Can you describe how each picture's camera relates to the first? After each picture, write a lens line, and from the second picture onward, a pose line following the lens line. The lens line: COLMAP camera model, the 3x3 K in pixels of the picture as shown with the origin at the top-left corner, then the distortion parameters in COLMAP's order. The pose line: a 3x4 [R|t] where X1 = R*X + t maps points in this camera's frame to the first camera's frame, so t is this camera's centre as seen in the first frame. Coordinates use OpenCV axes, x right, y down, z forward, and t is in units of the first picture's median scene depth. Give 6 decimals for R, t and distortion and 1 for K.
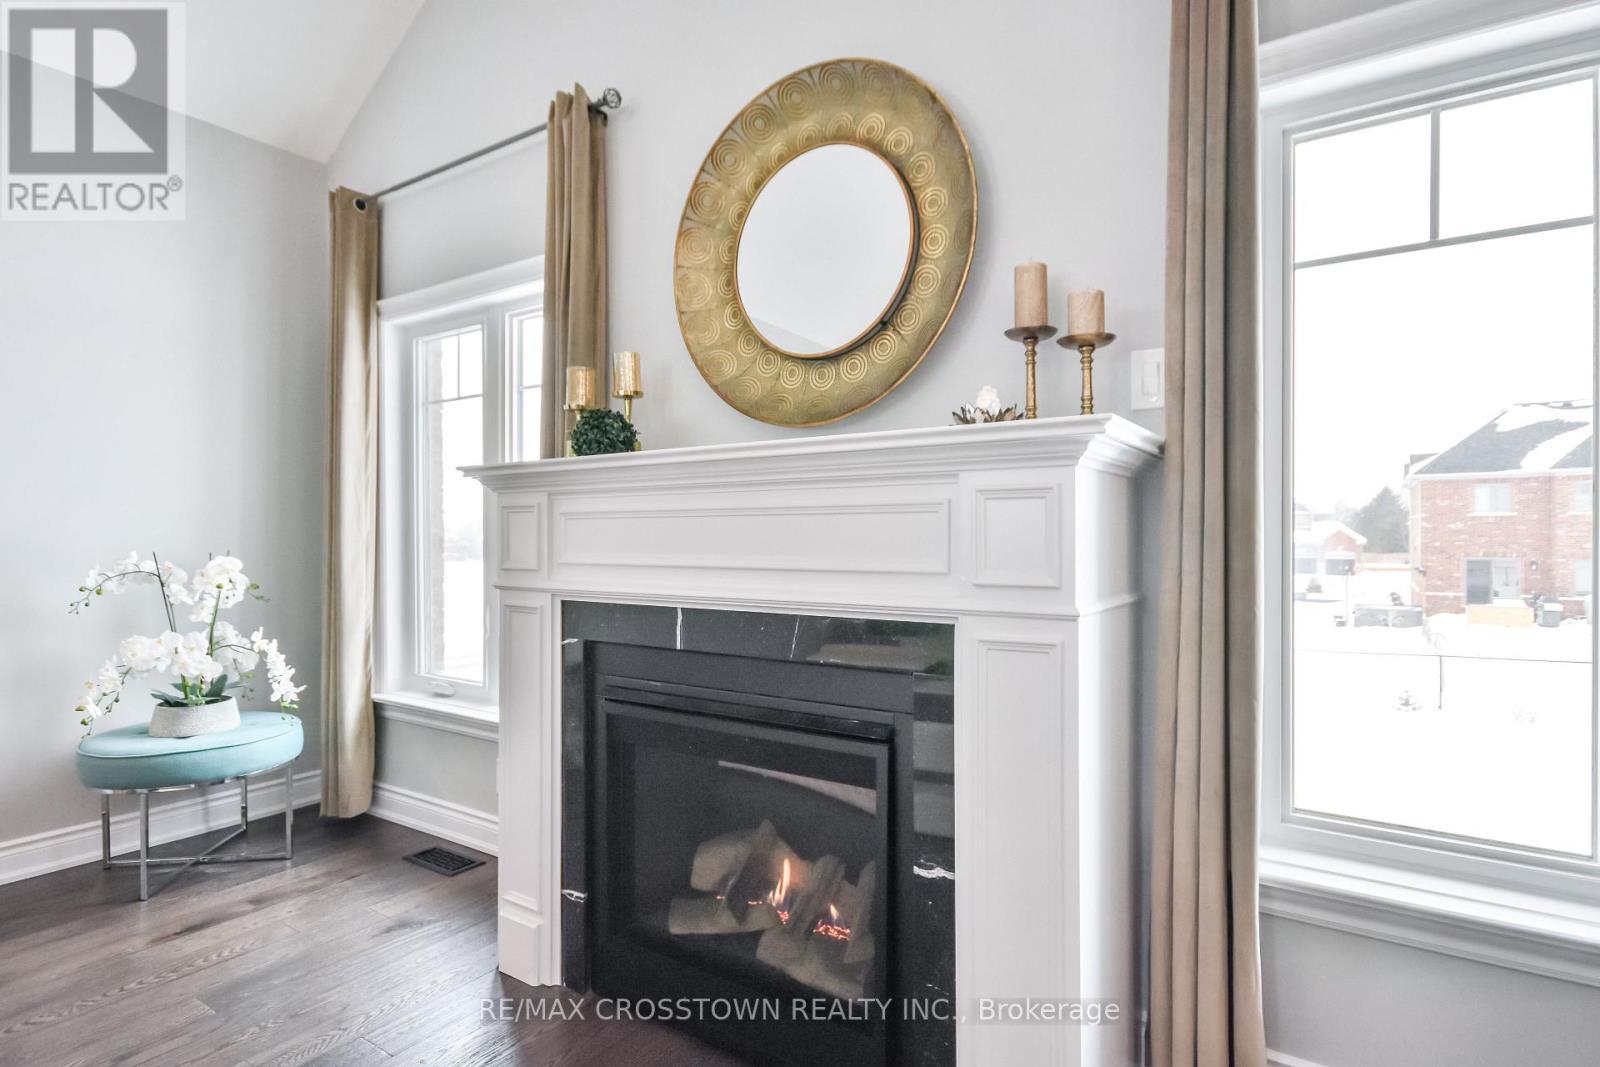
lens RADIAL K [[845.1, 0, 792.3], [0, 845.1, 539.0], [0, 0, 1]] dist [0.007892, 0.000885]
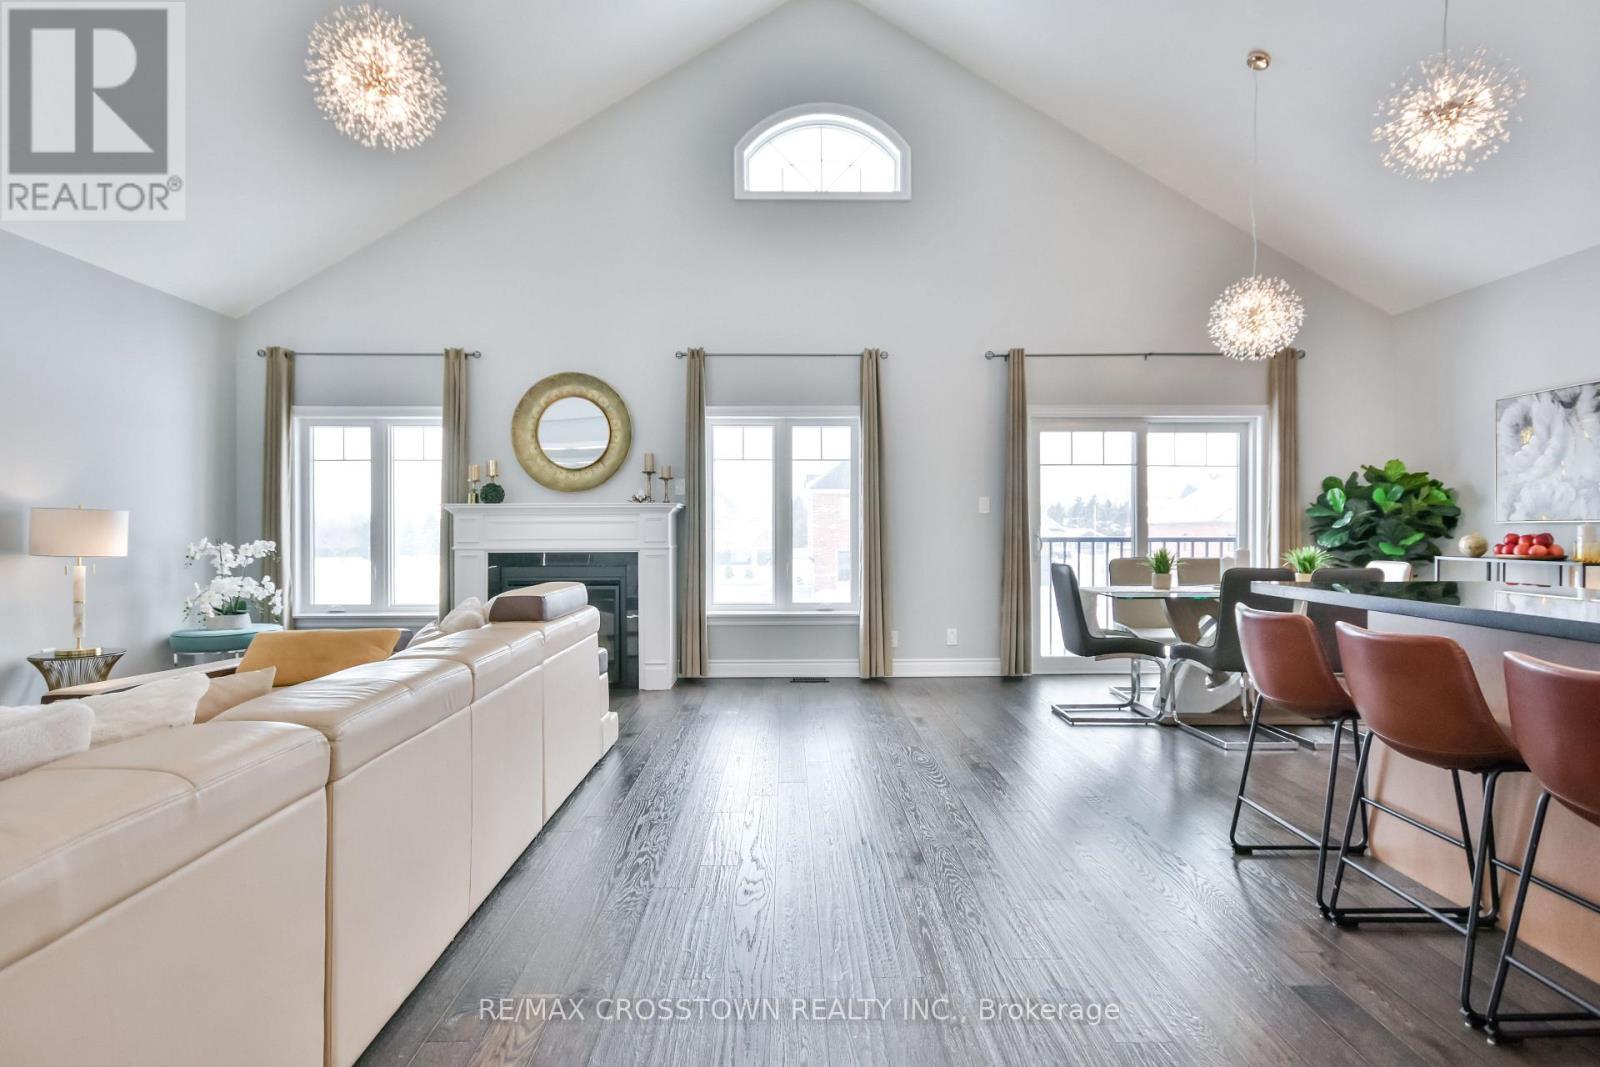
lens RADIAL K [[845.1, 0, 802.7], [0, 845.1, 531.8], [0, 0, 1]] dist [0.007892, 0.000885]
pose [[0.819428, -0.000639, 0.573182, -1.041690], [0.005332, 0.999965, -0.006507, 0.026177], [-0.573158, 0.008388, 0.819402, -1.932412]]
